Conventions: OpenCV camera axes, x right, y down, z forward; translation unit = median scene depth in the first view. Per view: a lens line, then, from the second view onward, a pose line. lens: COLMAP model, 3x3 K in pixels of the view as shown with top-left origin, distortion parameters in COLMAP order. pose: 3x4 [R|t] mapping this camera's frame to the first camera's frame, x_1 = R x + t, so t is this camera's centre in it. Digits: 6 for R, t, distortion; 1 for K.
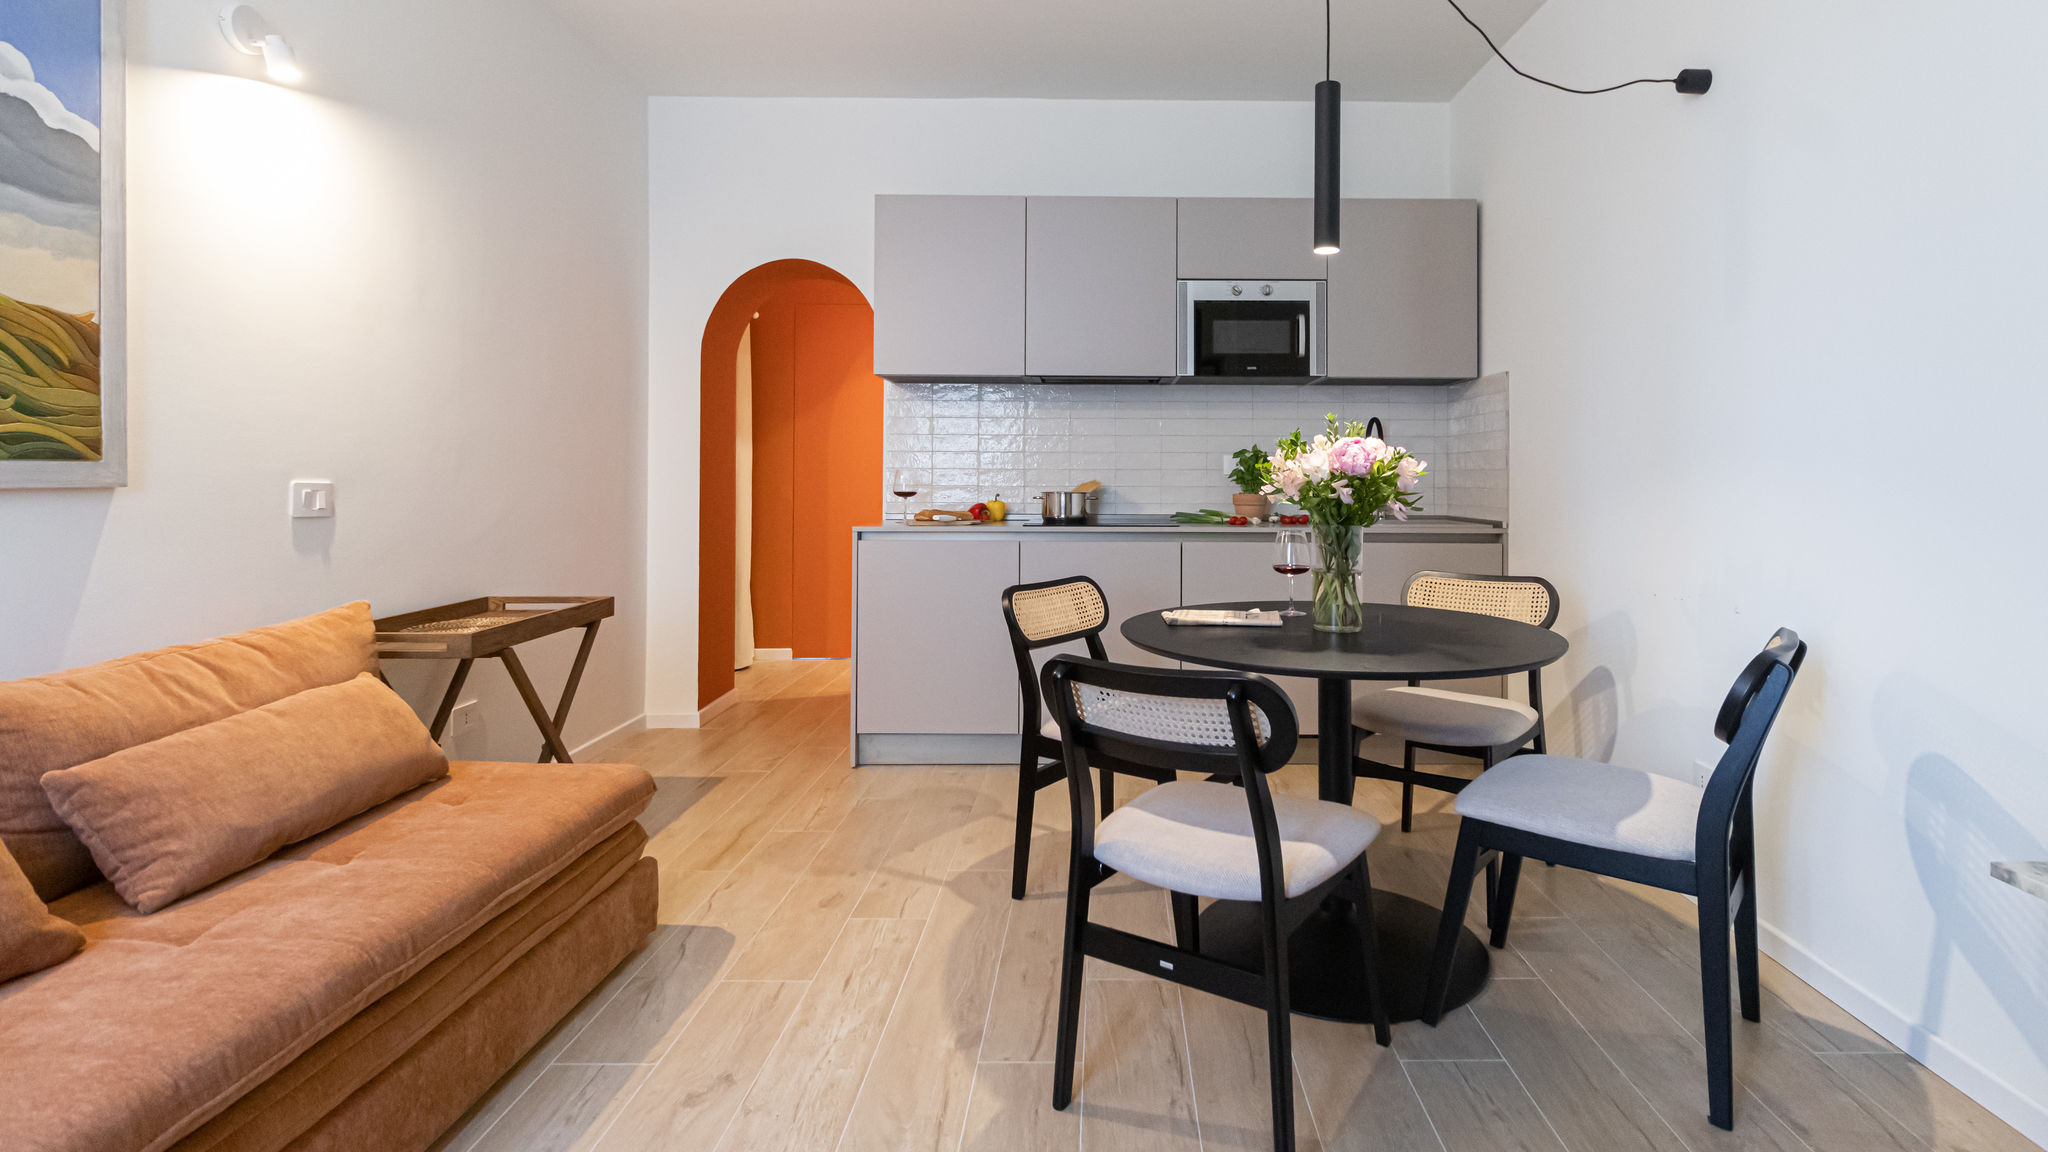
lens RADIAL K [[991.2, 0, 1089.5], [0, 991.2, 471.3], [0, 0, 1]] dist [0.005516, -0.000292]
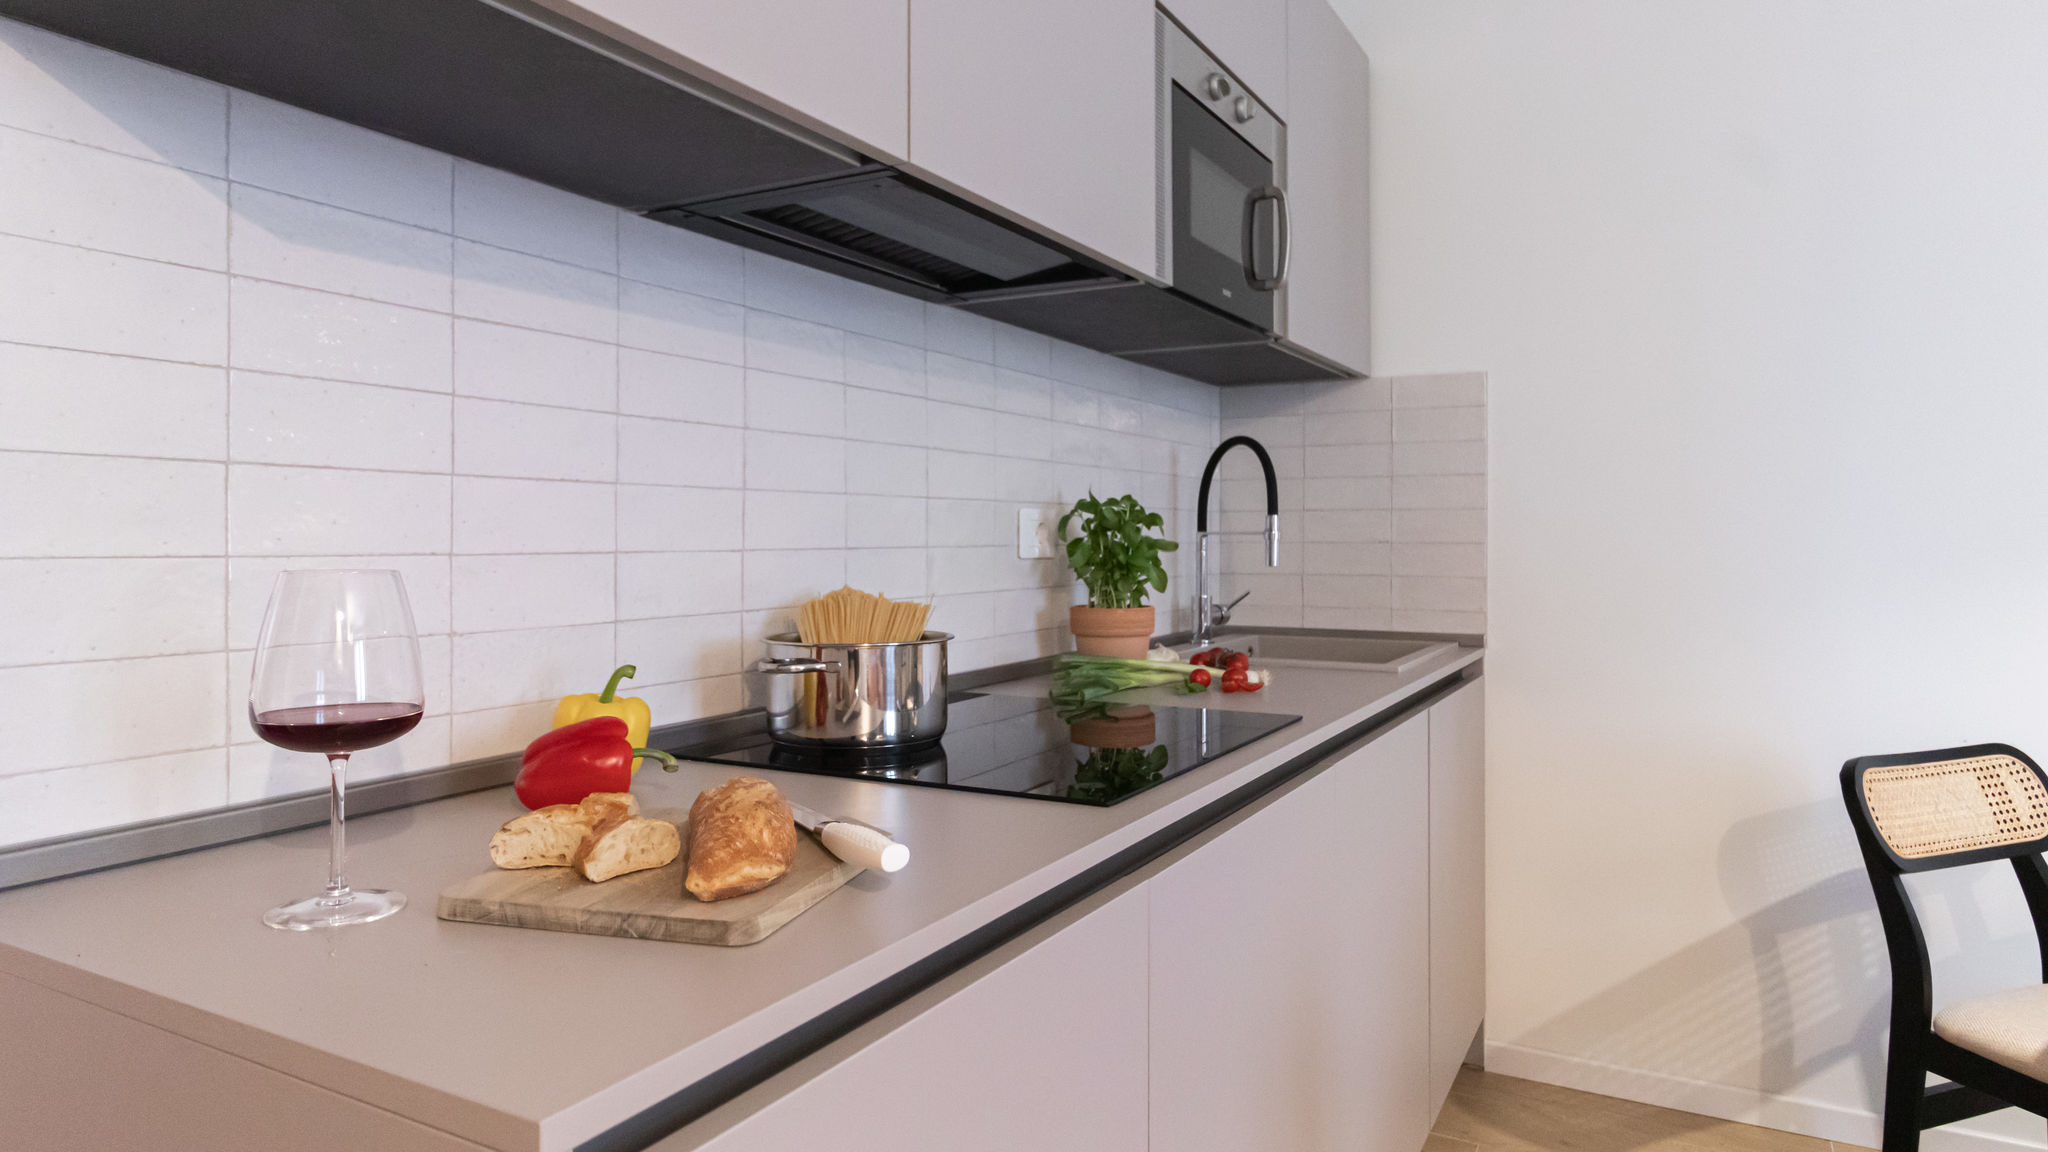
lens RADIAL K [[1220.2, 0, 1001.1], [0, 1220.2, 531.7], [0, 0, 1]] dist [-0.011185, 0.003396]
pose [[0.498519, -0.001859, 0.866877, -0.386202], [-0.004841, 0.999976, 0.004928, -0.013275], [-0.866865, -0.006653, 0.498498, 1.051017]]
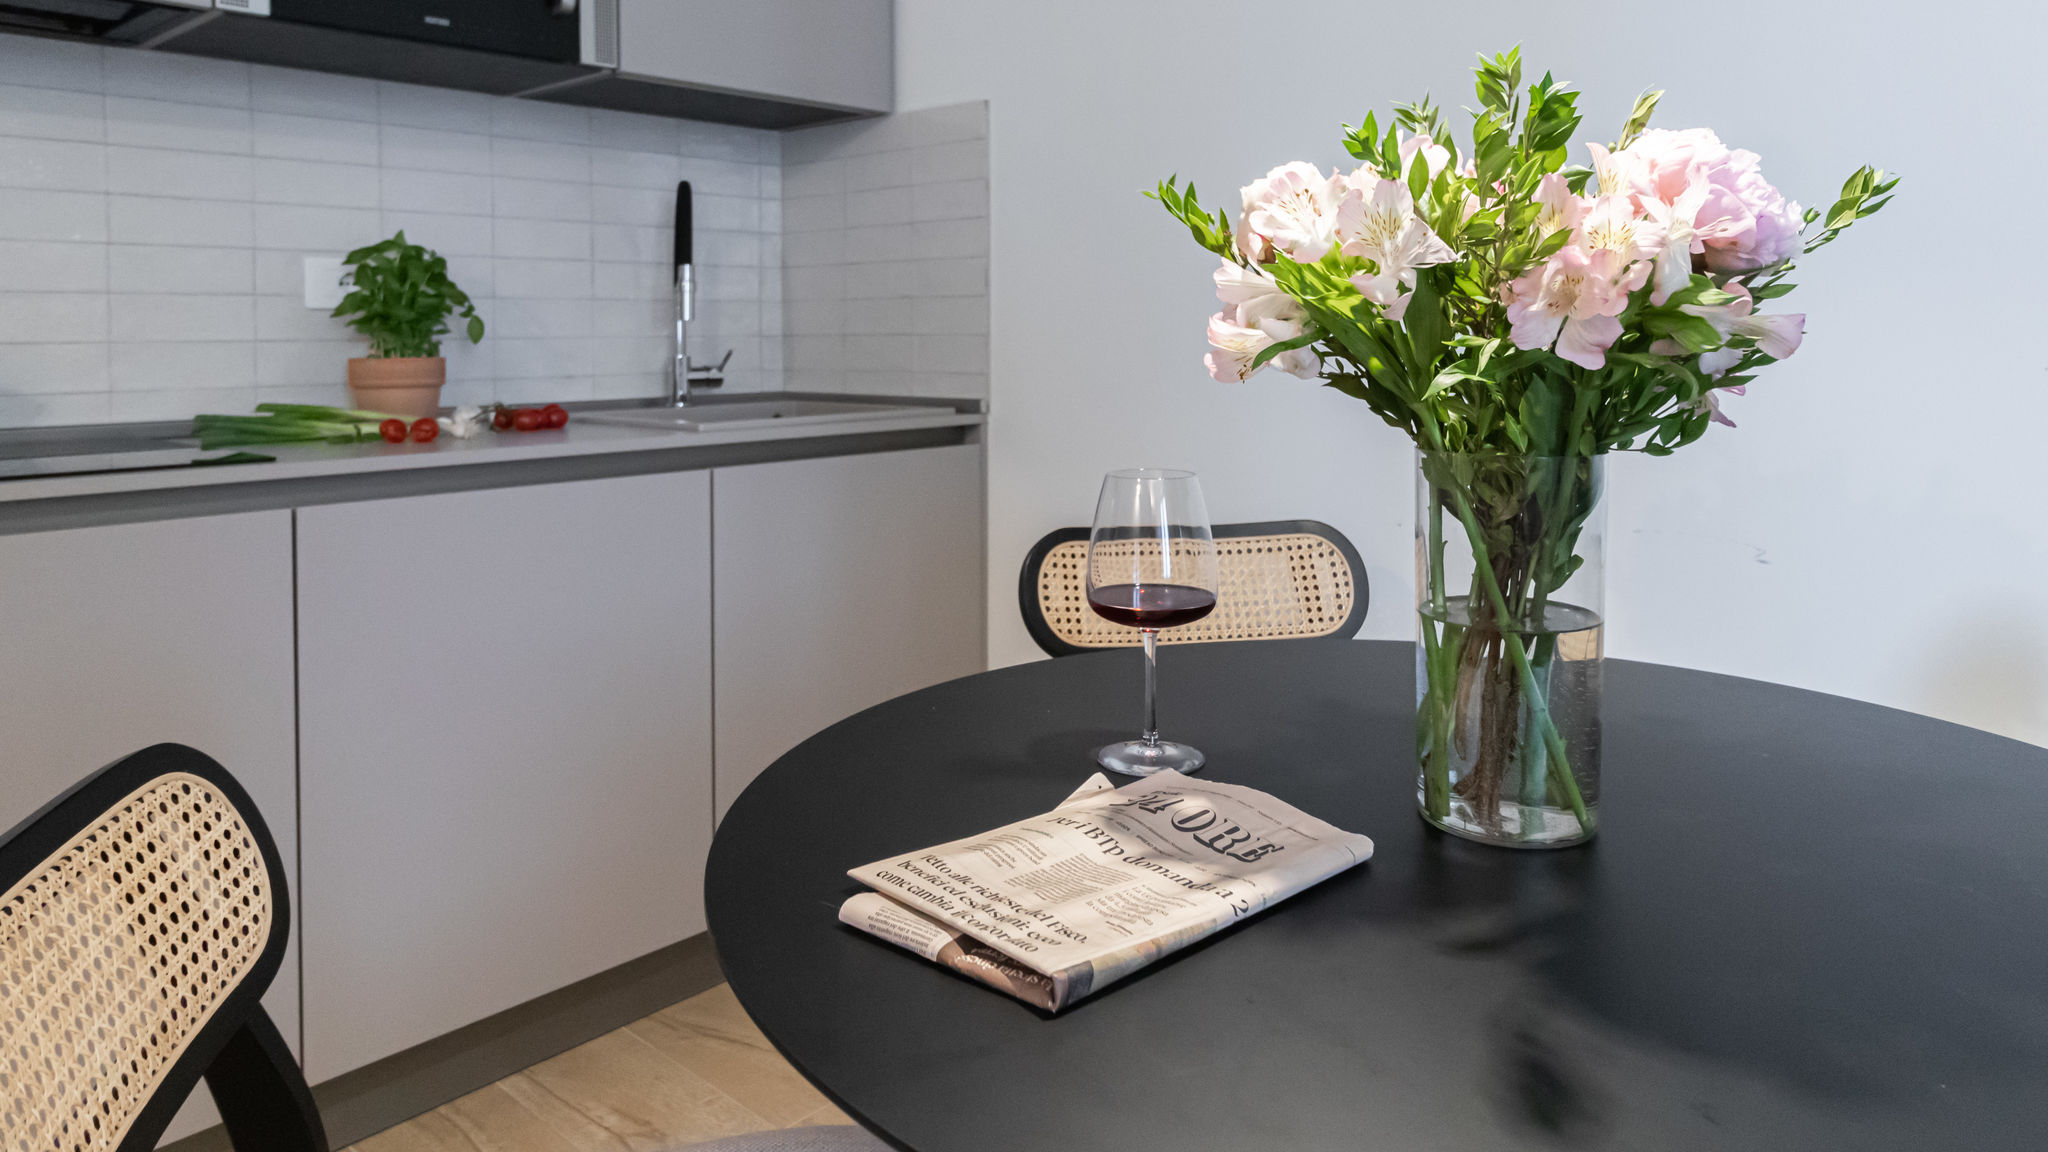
lens RADIAL K [[1343.4, 0, 999.8], [0, 1343.4, 357.7], [0, 0, 1]] dist [-0.013853, -0.002166]
pose [[0.664154, -0.026293, 0.747133, -0.098259], [0.005629, 0.999529, 0.030172, 0.010333], [-0.747575, -0.015833, 0.663989, 0.639128]]
